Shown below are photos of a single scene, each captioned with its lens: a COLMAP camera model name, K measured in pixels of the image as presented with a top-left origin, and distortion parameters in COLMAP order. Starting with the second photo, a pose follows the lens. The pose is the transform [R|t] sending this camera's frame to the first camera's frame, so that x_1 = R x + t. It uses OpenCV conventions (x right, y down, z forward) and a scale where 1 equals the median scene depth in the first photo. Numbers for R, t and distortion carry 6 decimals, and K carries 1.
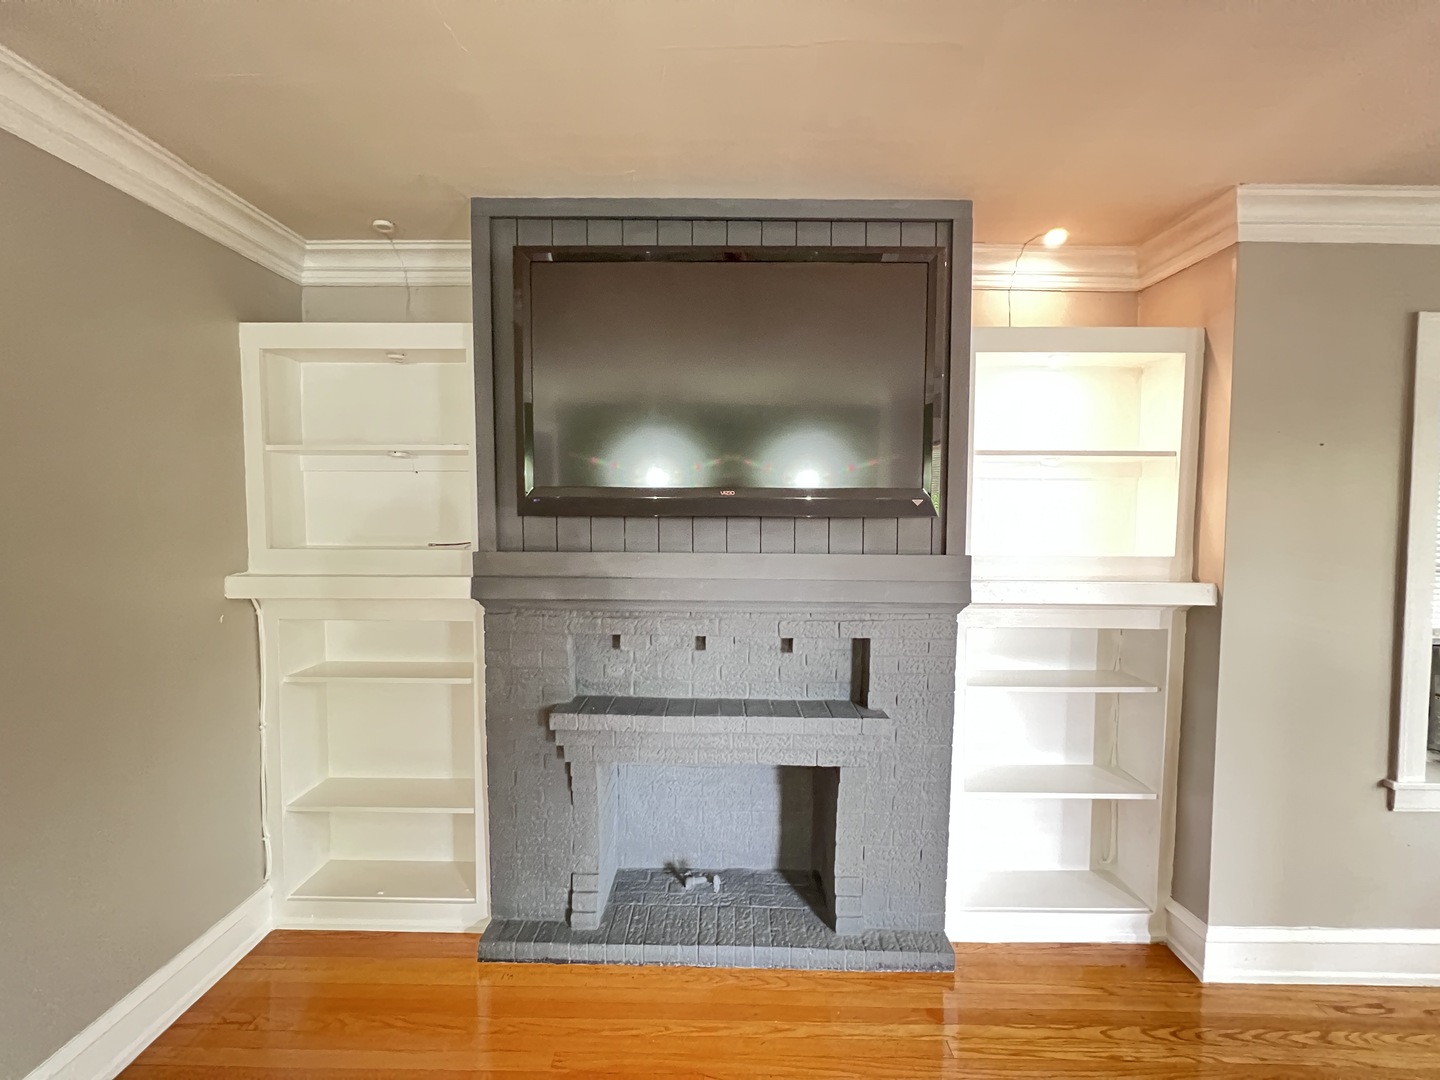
lens RADIAL K [[574.0, 0, 719.9], [0, 574.0, 544.8], [0, 0, 1]] dist [-0.002616, -0.000026]
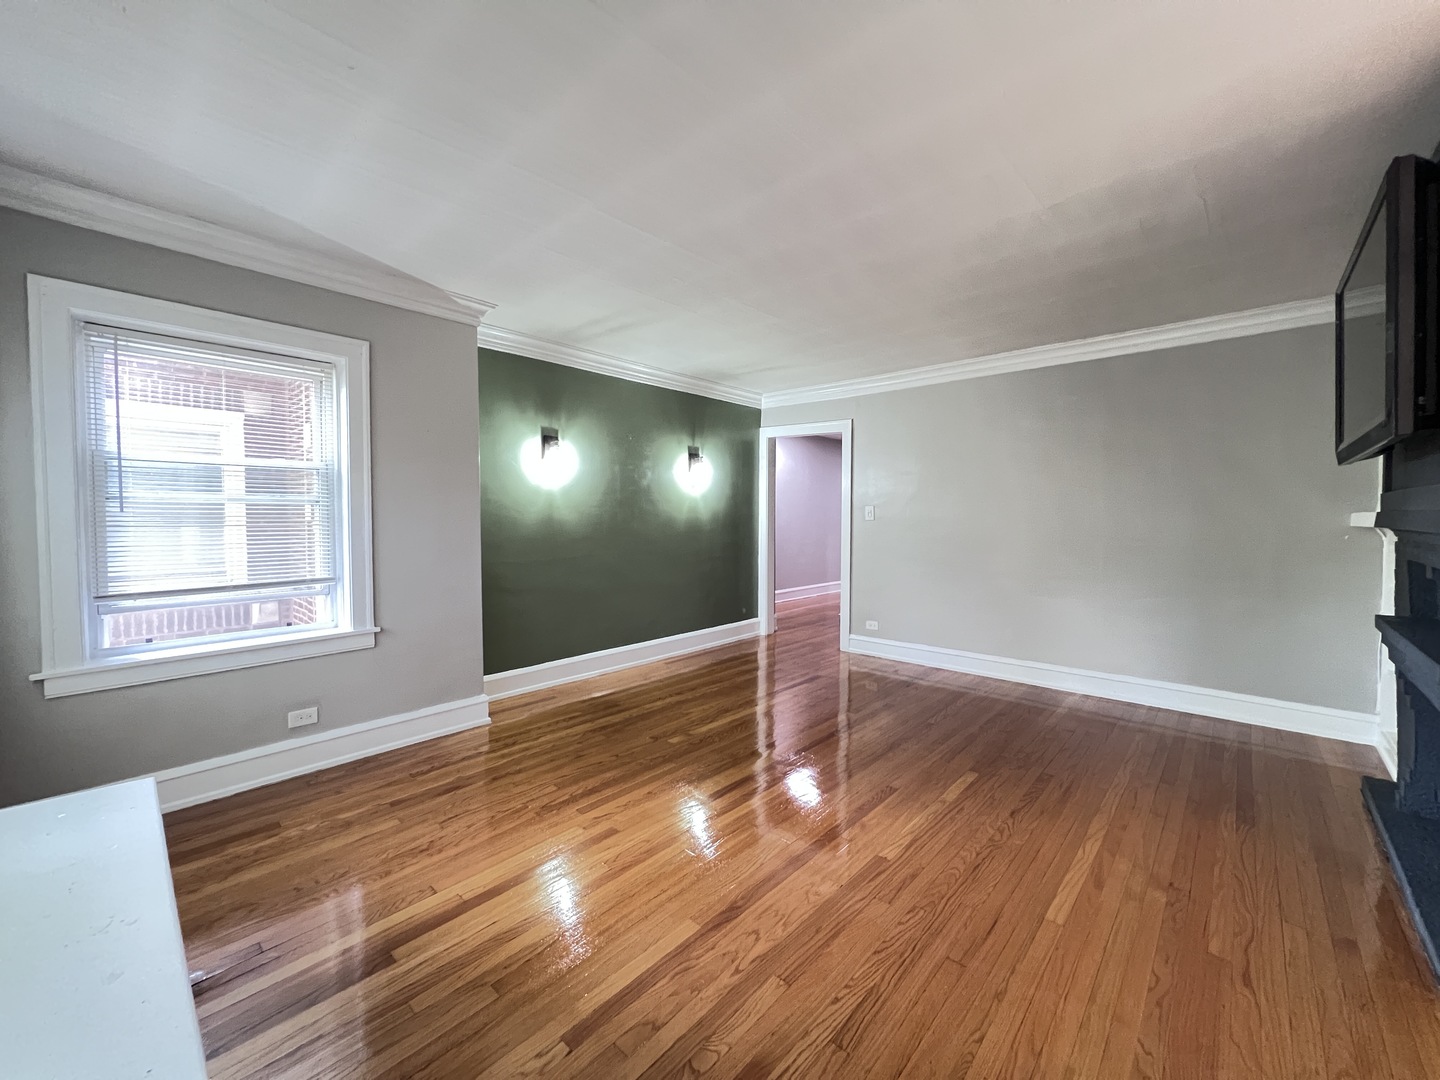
lens RADIAL K [[578.3, 0, 715.8], [0, 578.3, 537.0], [0, 0, 1]] dist [-0.000524, 0.000582]
pose [[-0.673570, 0.017481, -0.738917, 1.639390], [-0.032982, 0.998014, 0.053676, 0.087626], [0.738387, 0.060526, -0.671655, 0.738270]]
